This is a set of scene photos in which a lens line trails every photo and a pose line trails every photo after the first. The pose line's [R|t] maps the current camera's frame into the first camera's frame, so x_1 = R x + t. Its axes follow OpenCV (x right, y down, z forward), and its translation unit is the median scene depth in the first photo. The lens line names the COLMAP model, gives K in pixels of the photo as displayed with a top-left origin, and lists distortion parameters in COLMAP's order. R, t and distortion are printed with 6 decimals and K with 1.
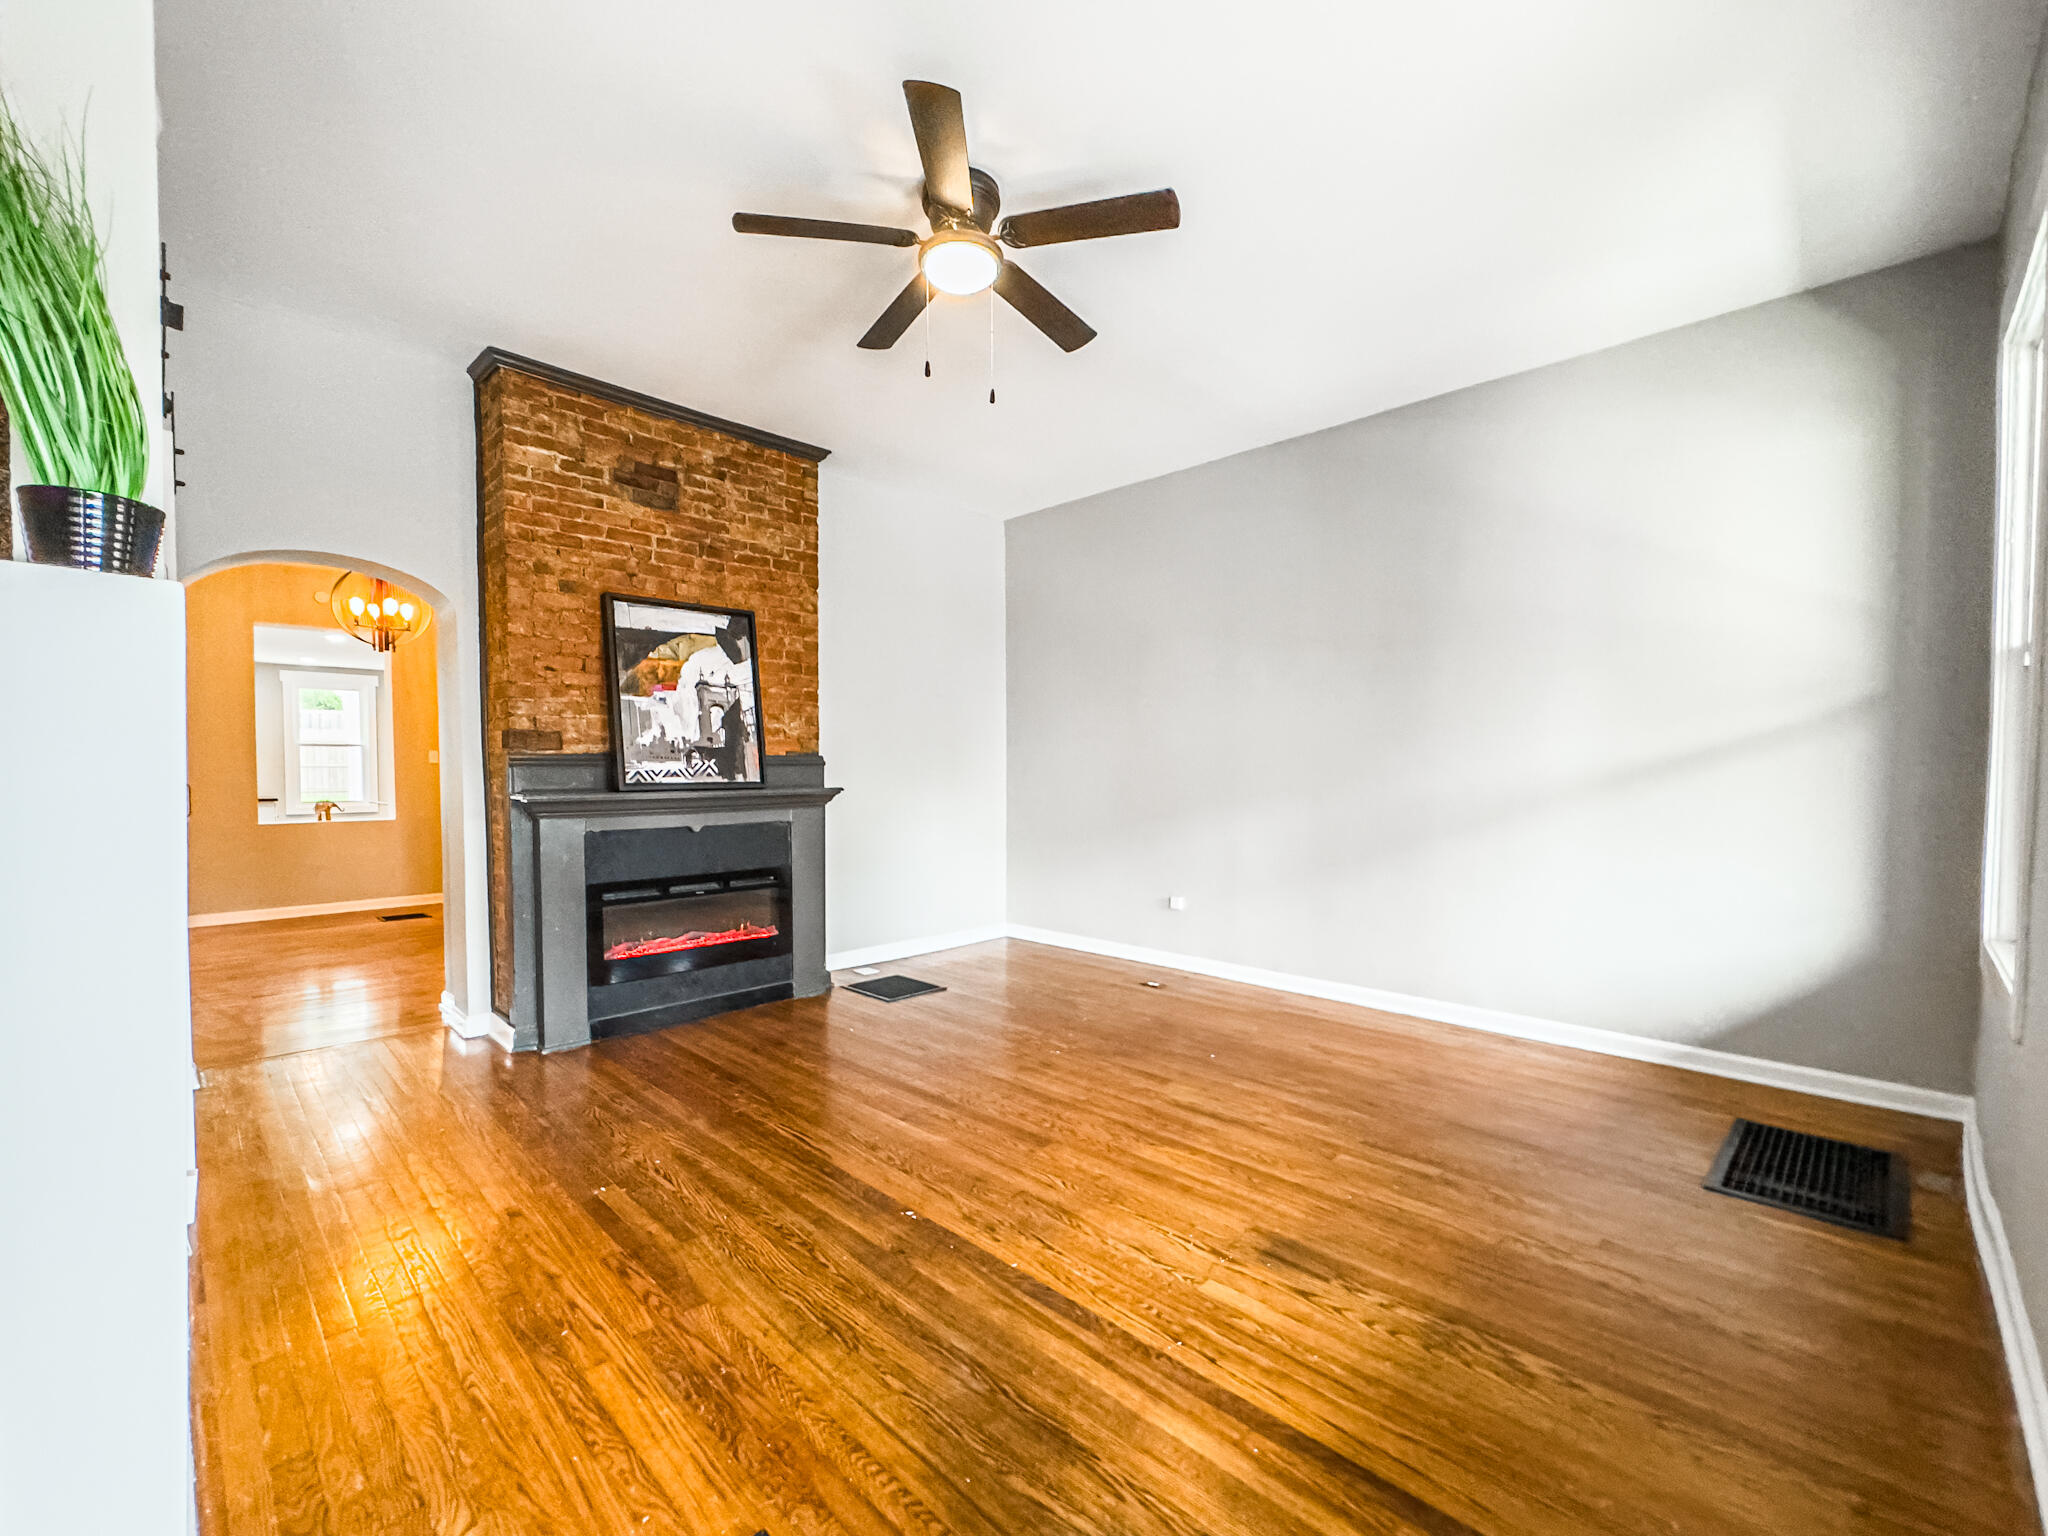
lens RADIAL K [[867.2, 0, 1026.9], [0, 867.2, 803.1], [0, 0, 1]] dist [-0.001093, -0.000058]
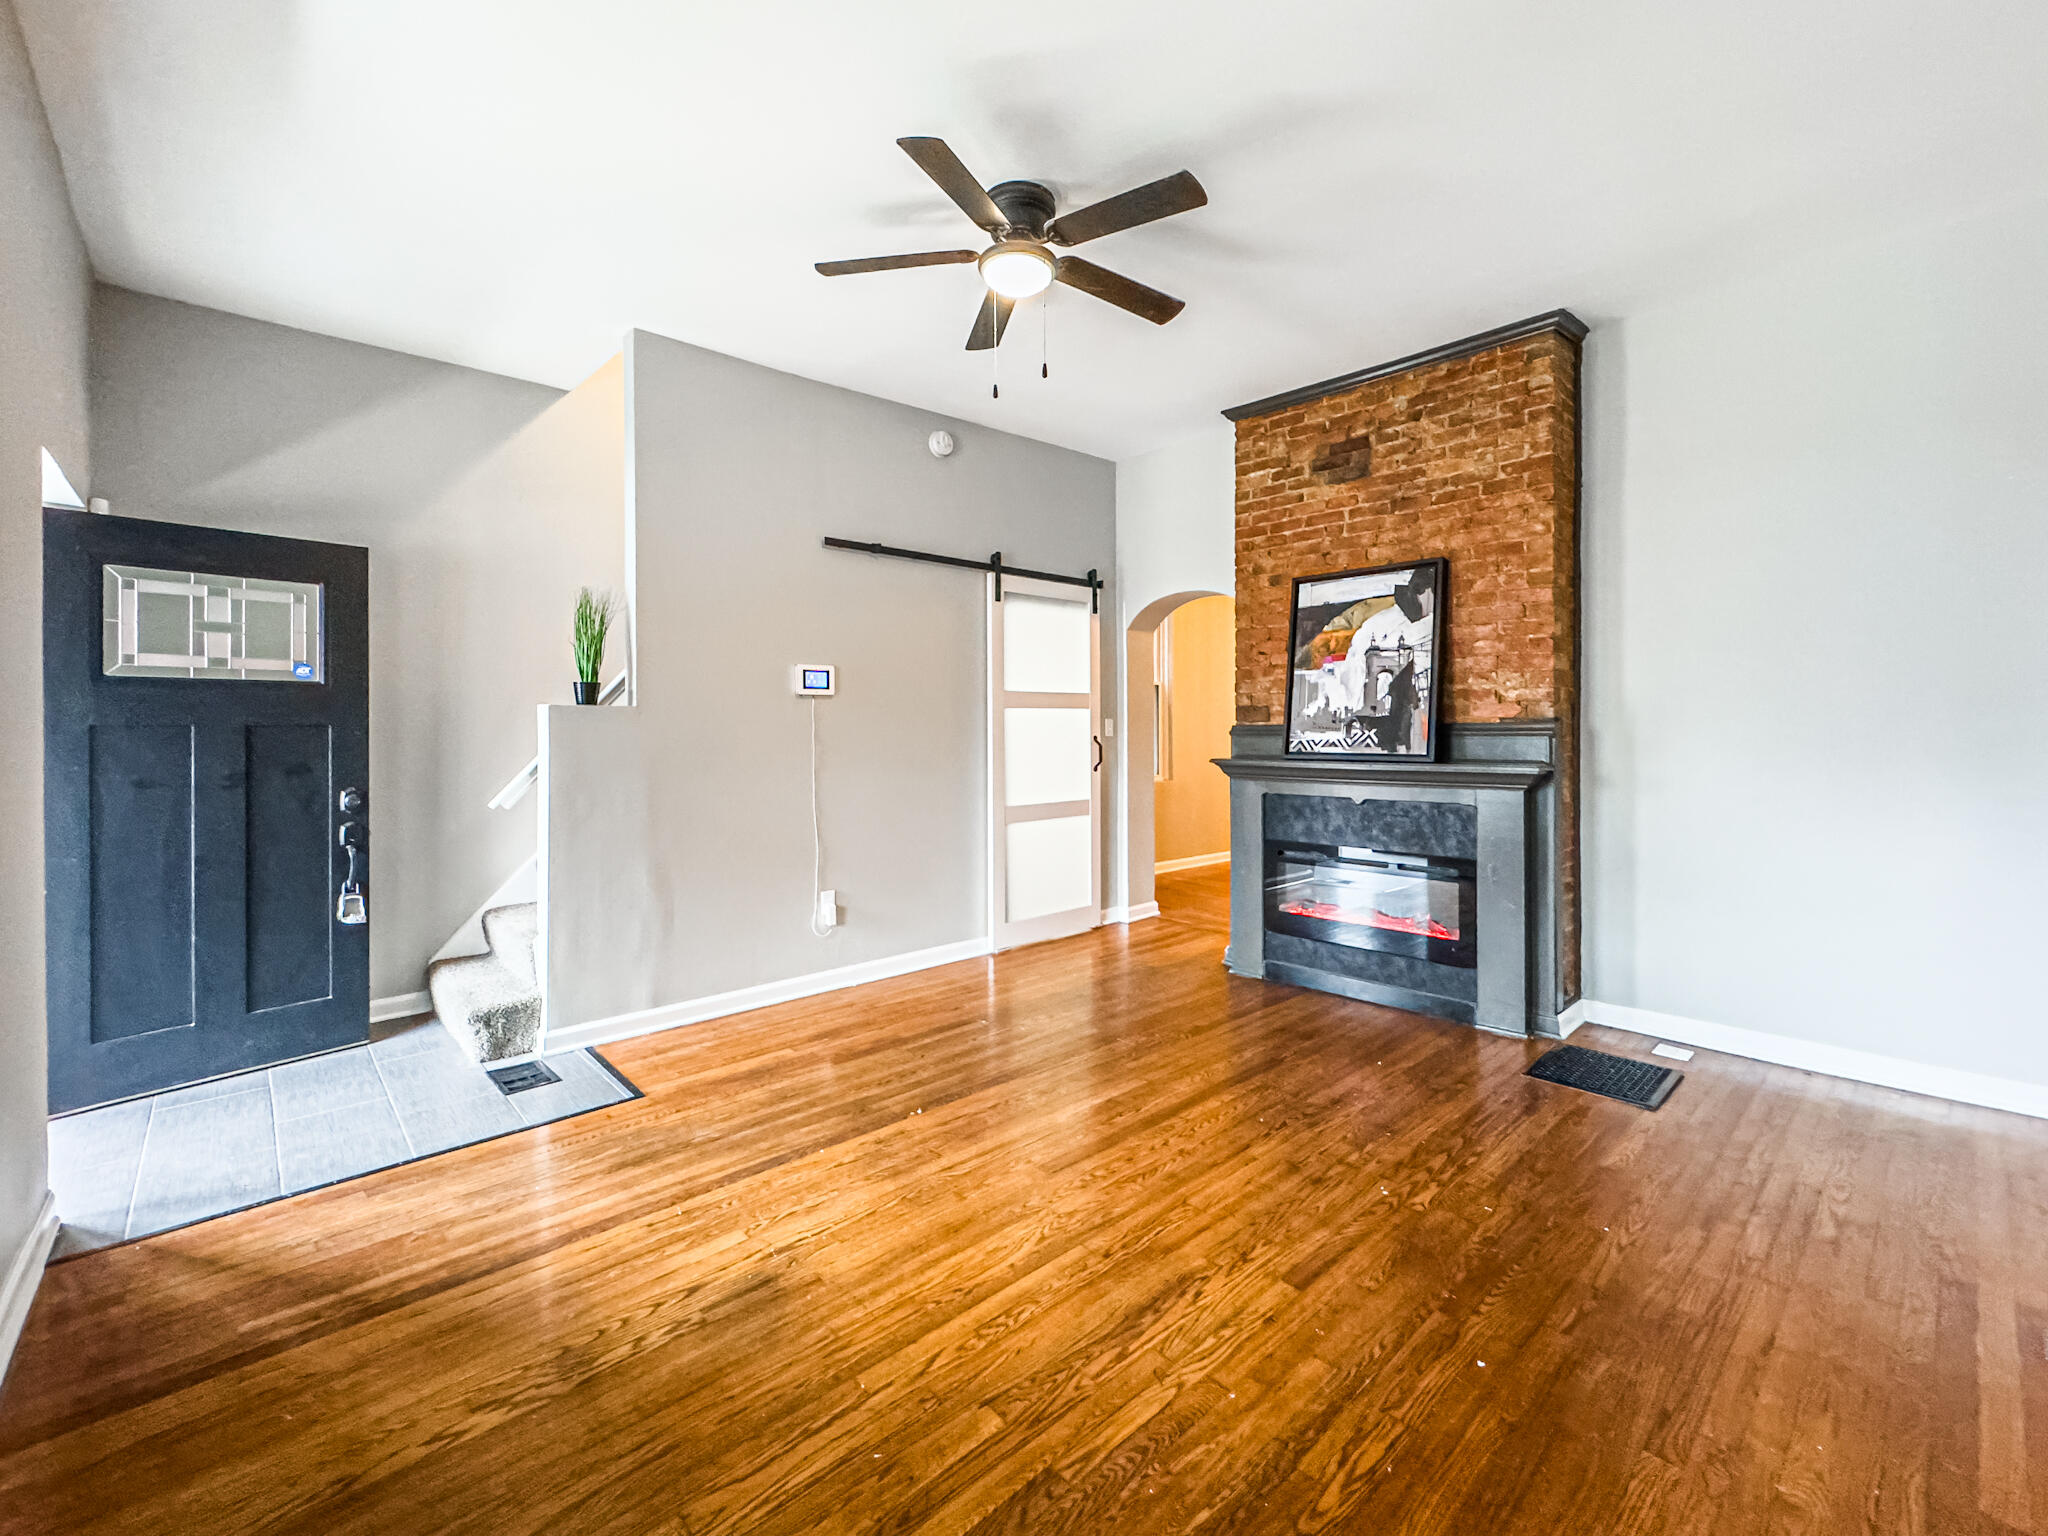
lens RADIAL K [[862.2, 0, 986.8], [0, 862.2, 728.6], [0, 0, 1]] dist [-0.002333, -0.000129]
pose [[-0.051639, 0.006004, -0.998648, 0.626069], [-0.032861, 0.999430, 0.007708, -0.047024], [0.998125, 0.033214, -0.051413, 0.665390]]
